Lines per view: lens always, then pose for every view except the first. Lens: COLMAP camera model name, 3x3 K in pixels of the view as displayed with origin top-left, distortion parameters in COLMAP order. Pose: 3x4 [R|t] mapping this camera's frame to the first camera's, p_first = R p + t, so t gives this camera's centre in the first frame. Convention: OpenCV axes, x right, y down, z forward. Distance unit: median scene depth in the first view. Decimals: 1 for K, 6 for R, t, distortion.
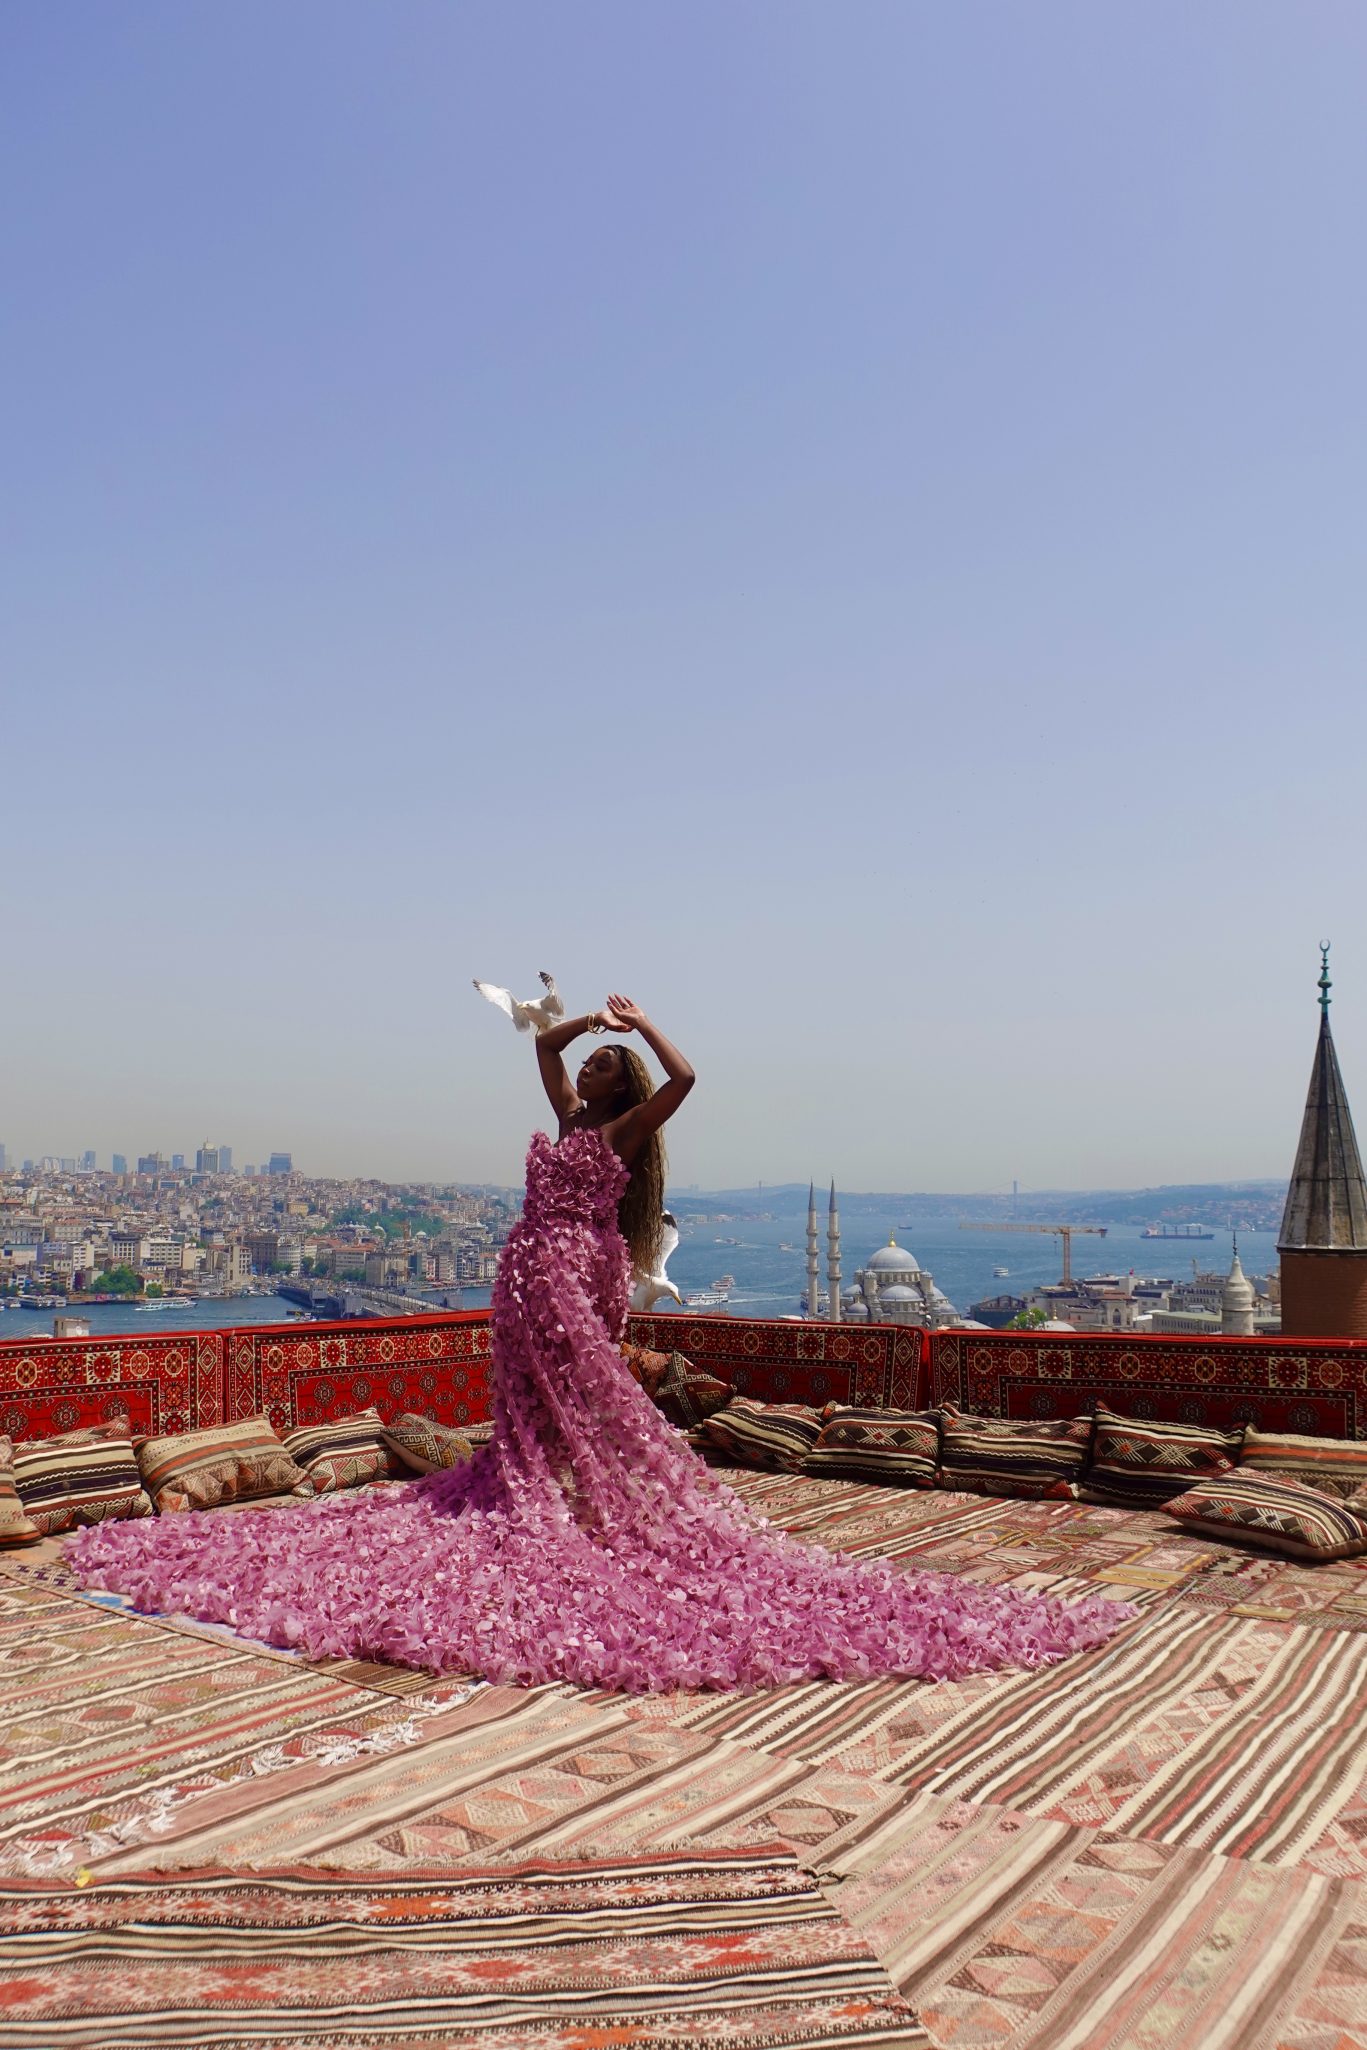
lens RADIAL K [[1599.0, 0, 683.5], [0, 1599.0, 1025.0], [0, 0, 1]] dist [-0.139243, 0.032588]
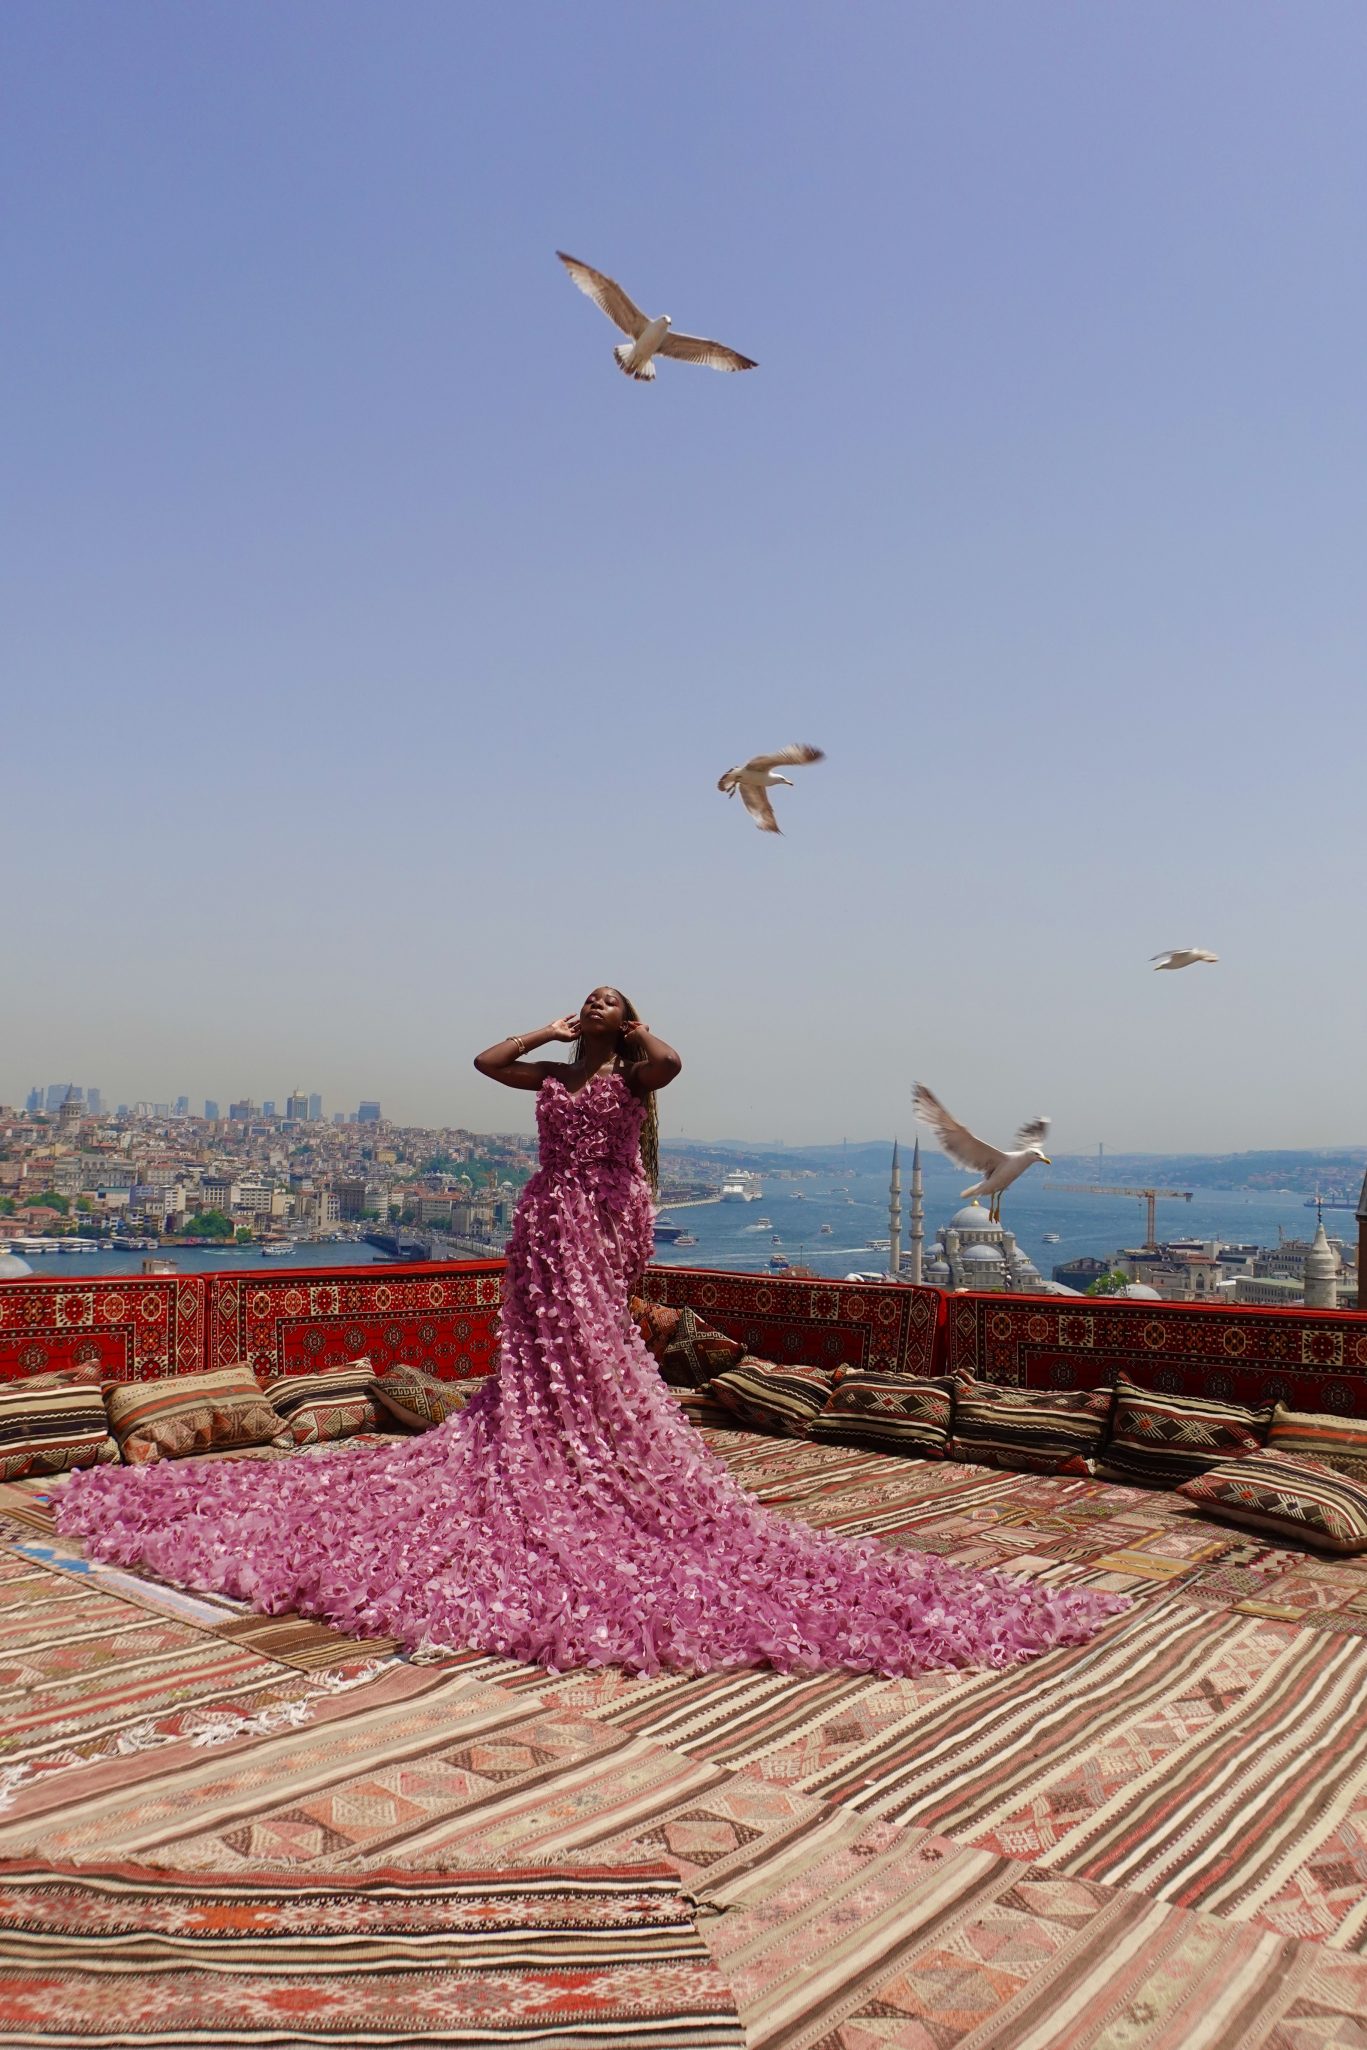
lens RADIAL K [[1599.0, 0, 683.5], [0, 1599.0, 1025.0], [0, 0, 1]] dist [-0.139243, 0.032588]
pose [[0.998489, 0.016456, -0.052421, 0.085074], [-0.014958, 0.999472, 0.028847, 0.015349], [0.052868, -0.028020, 0.998208, 0.094734]]
